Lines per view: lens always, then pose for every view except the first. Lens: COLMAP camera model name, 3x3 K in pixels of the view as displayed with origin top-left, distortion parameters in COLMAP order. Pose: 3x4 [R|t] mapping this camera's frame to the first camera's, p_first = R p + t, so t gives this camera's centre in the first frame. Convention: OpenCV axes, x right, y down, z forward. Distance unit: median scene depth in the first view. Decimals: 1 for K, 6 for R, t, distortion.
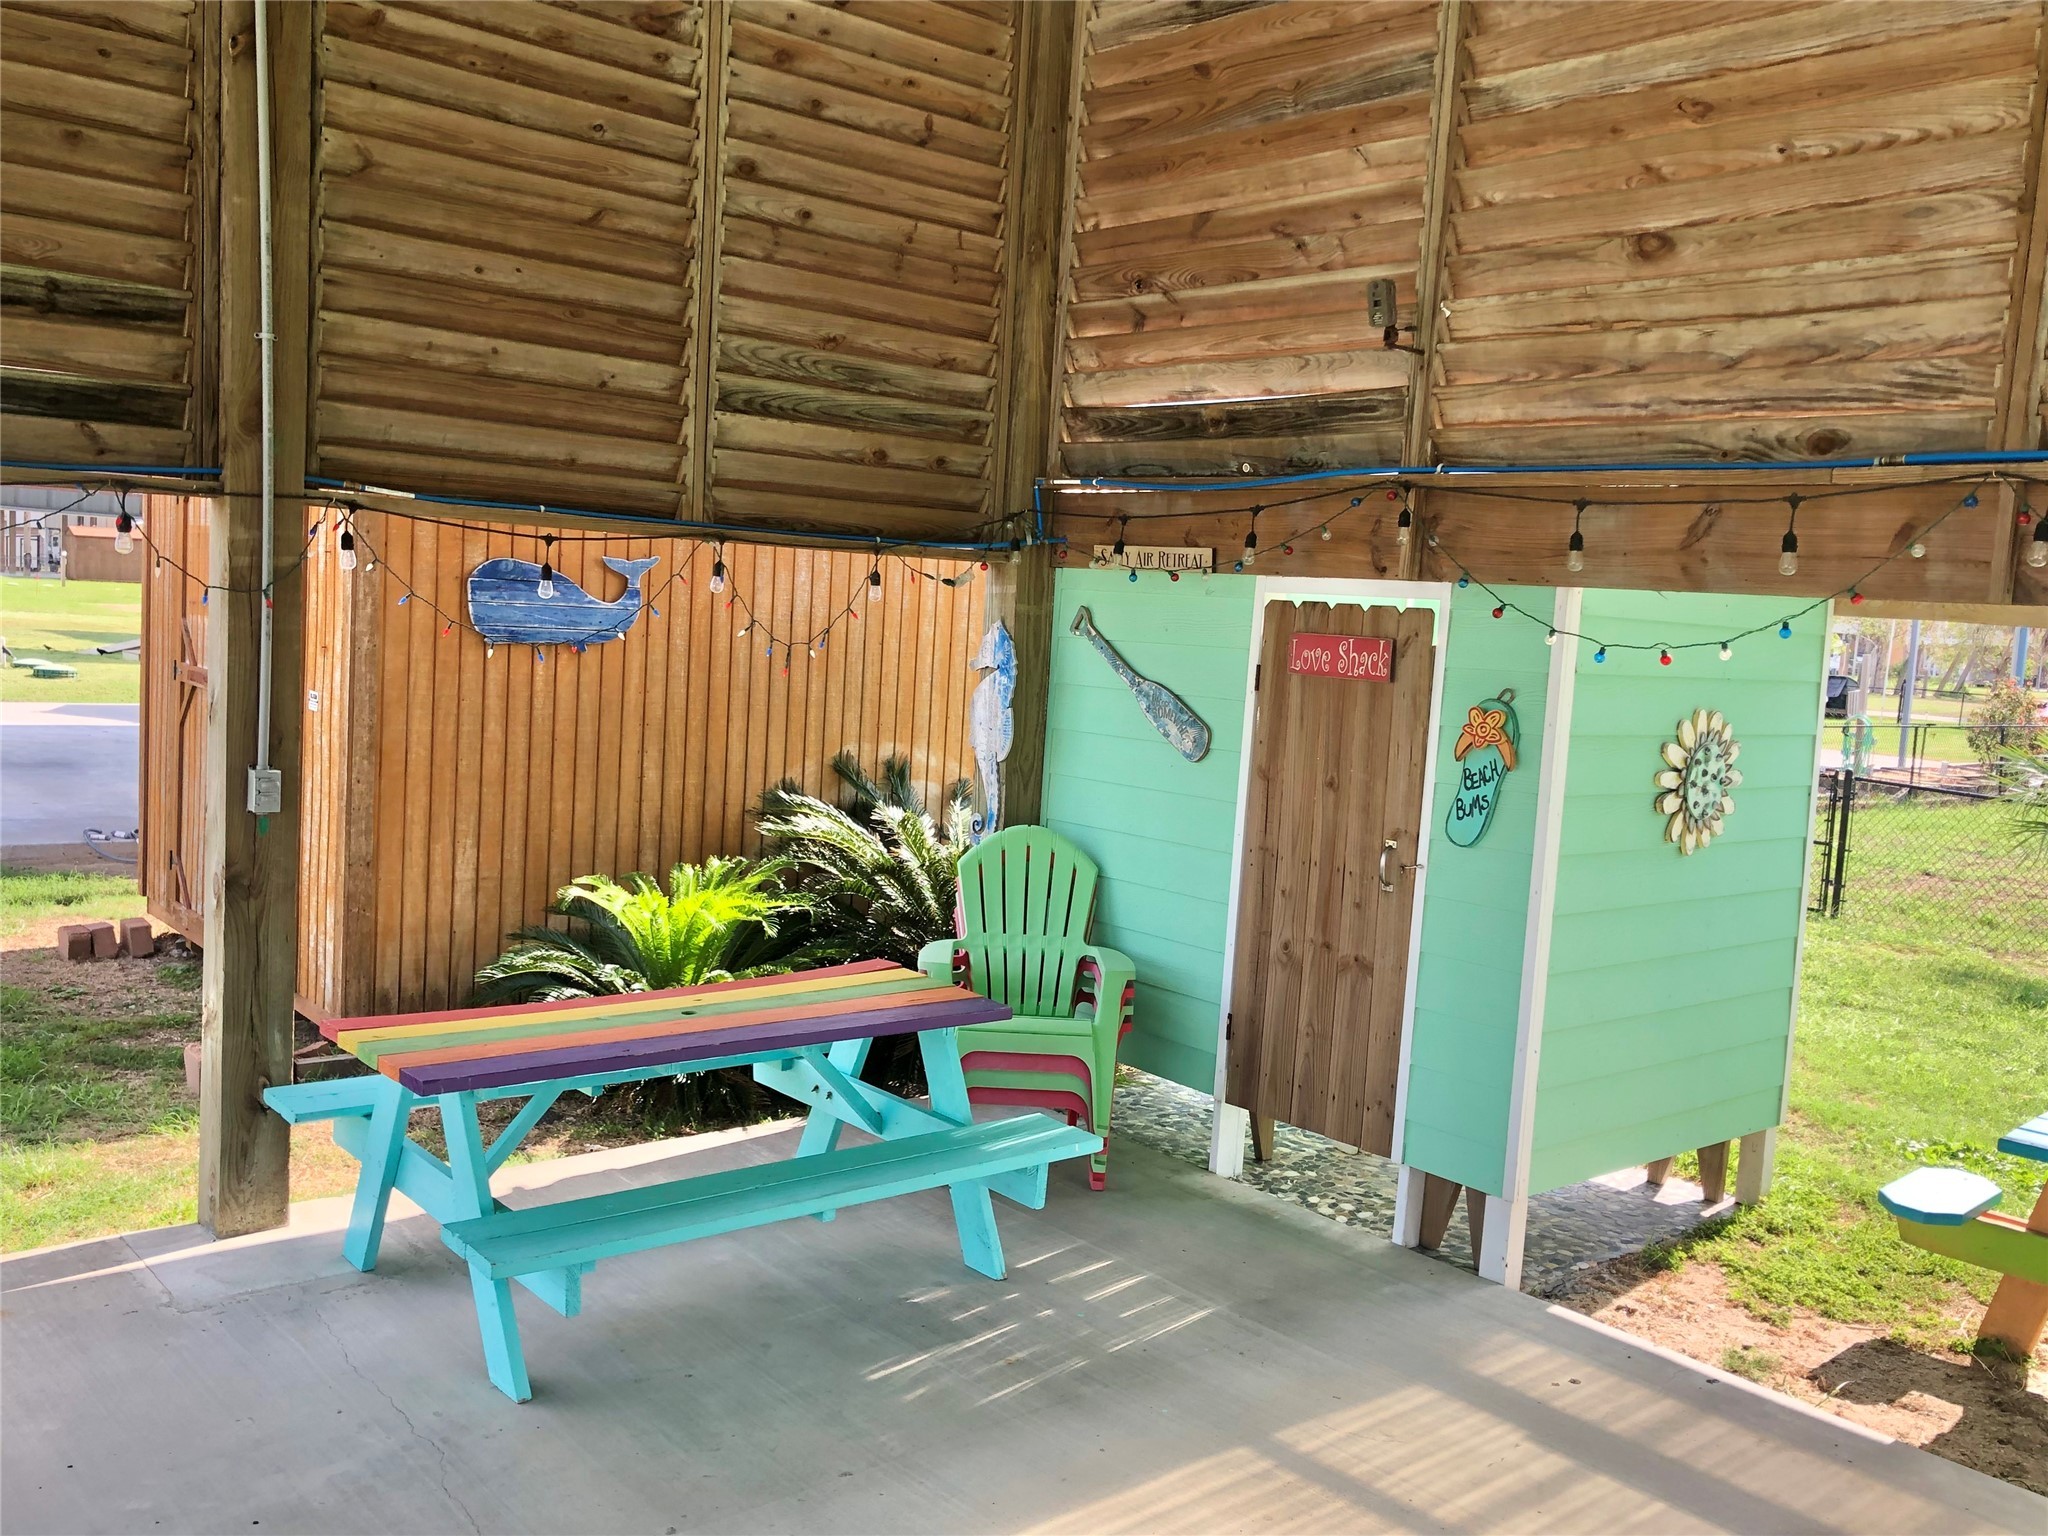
lens RADIAL K [[1789.9, 0, 1014.4], [0, 1789.9, 769.2], [0, 0, 1]] dist [0.024307, -0.019699]
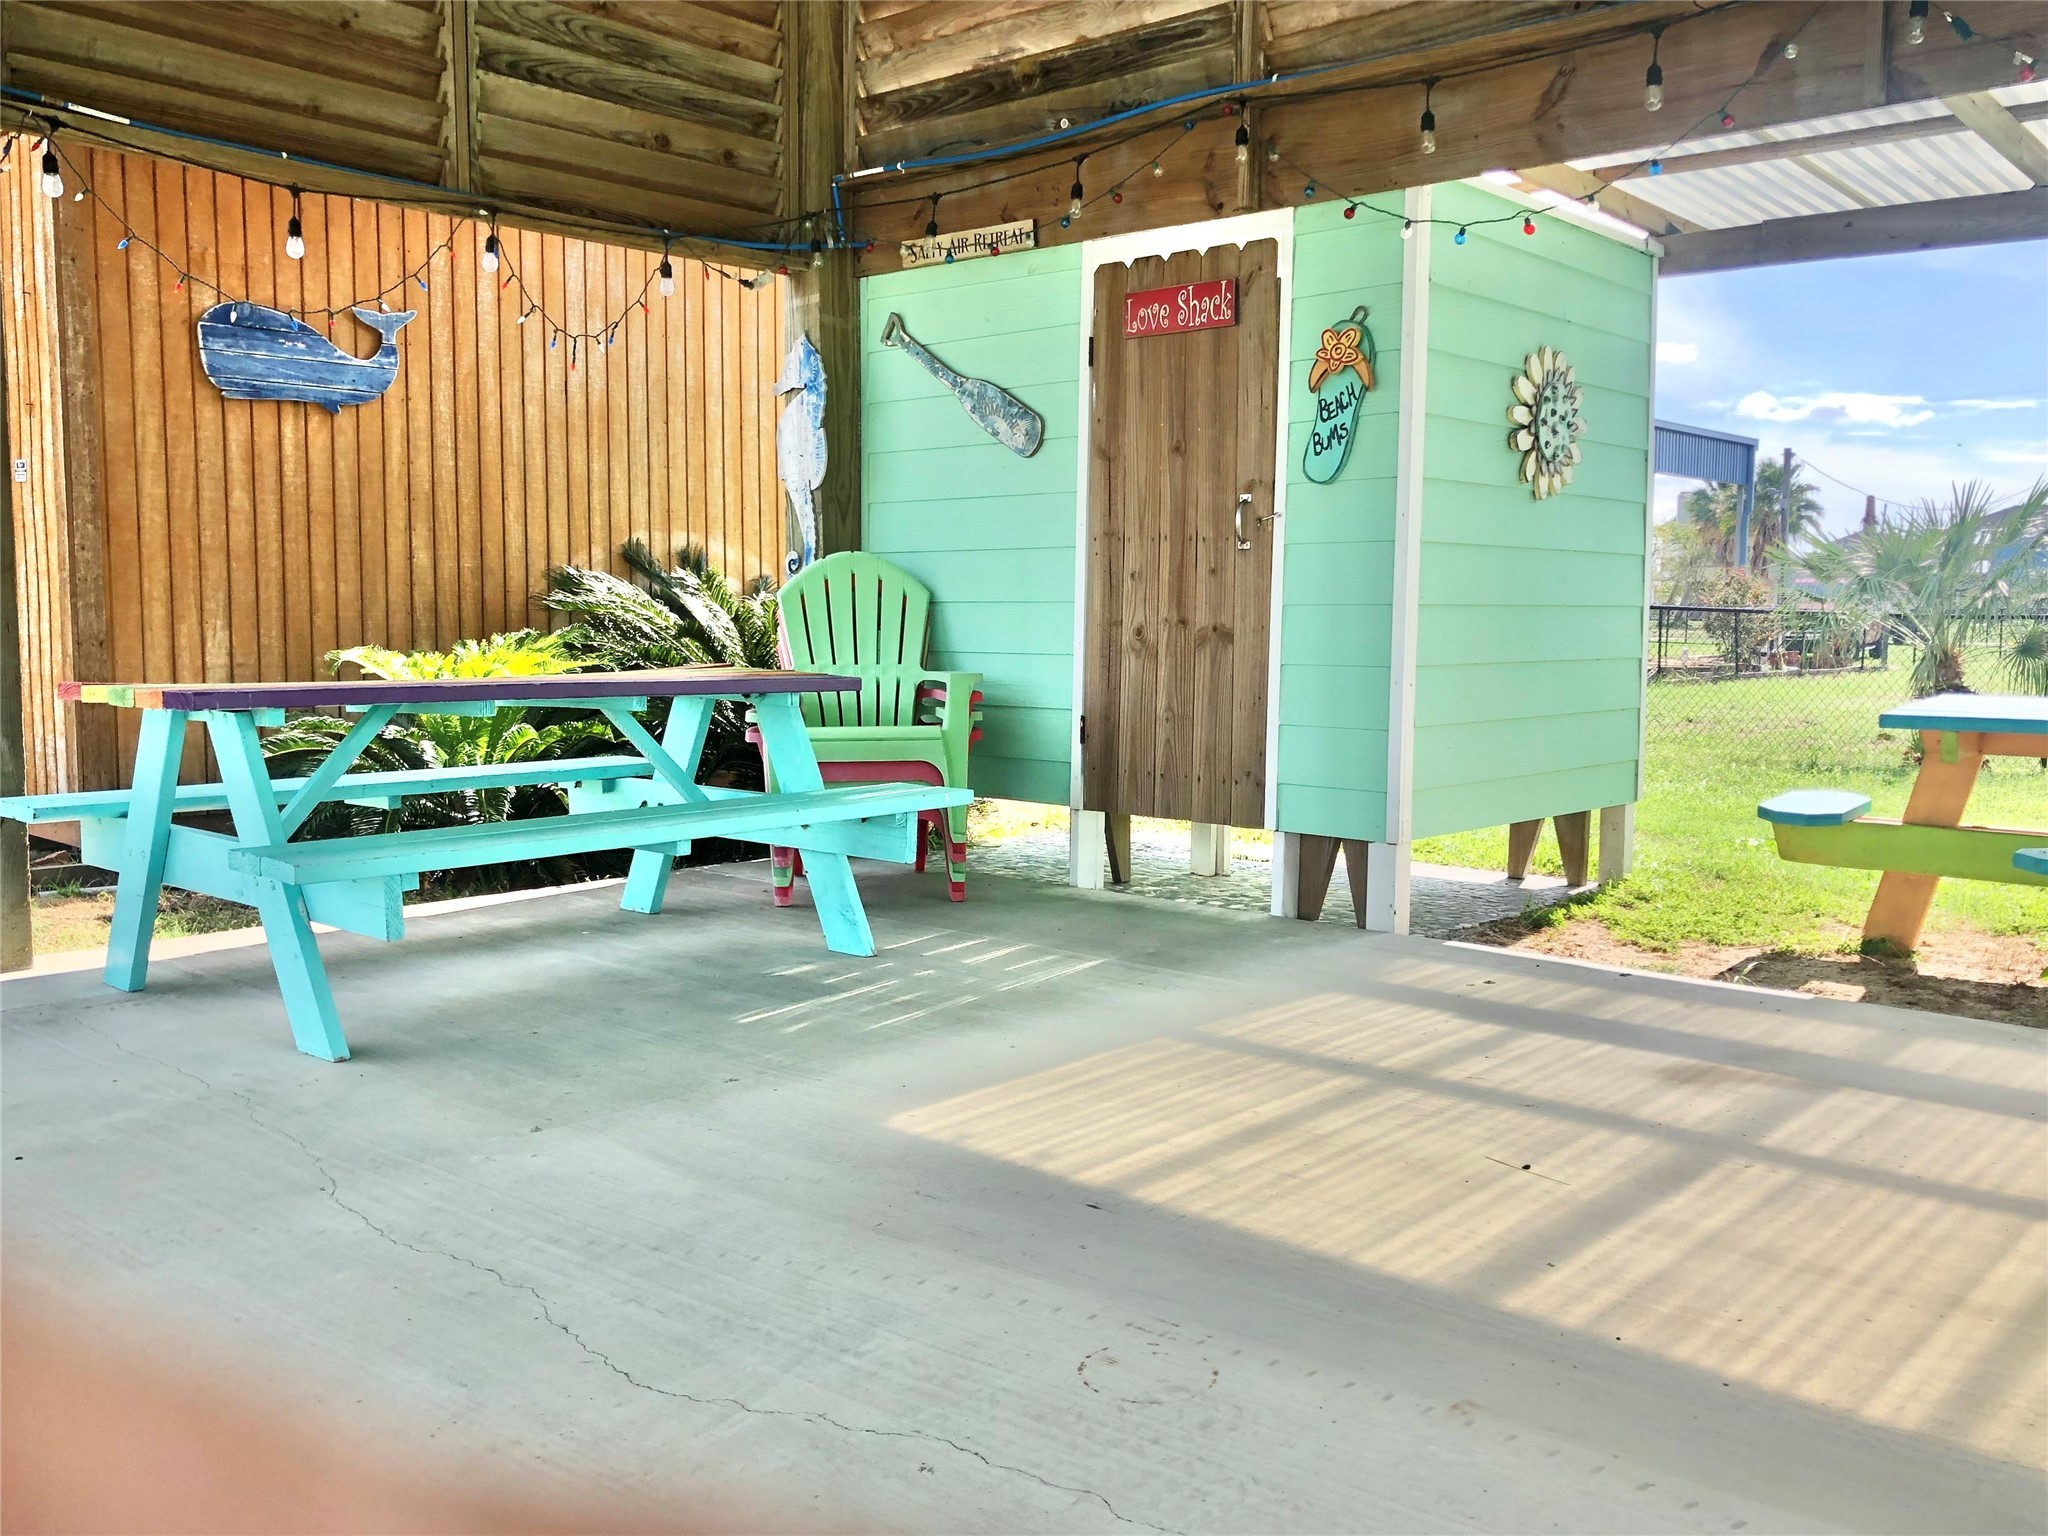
lens RADIAL K [[1796.6, 0, 1022.0], [0, 1796.6, 757.8], [0, 0, 1]] dist [0.012870, 0.005879]
pose [[0.988962, -0.065361, 0.132972, -0.040923], [0.065394, 0.997851, 0.004129, 0.164141], [-0.132956, 0.004612, 0.991111, 0.074235]]
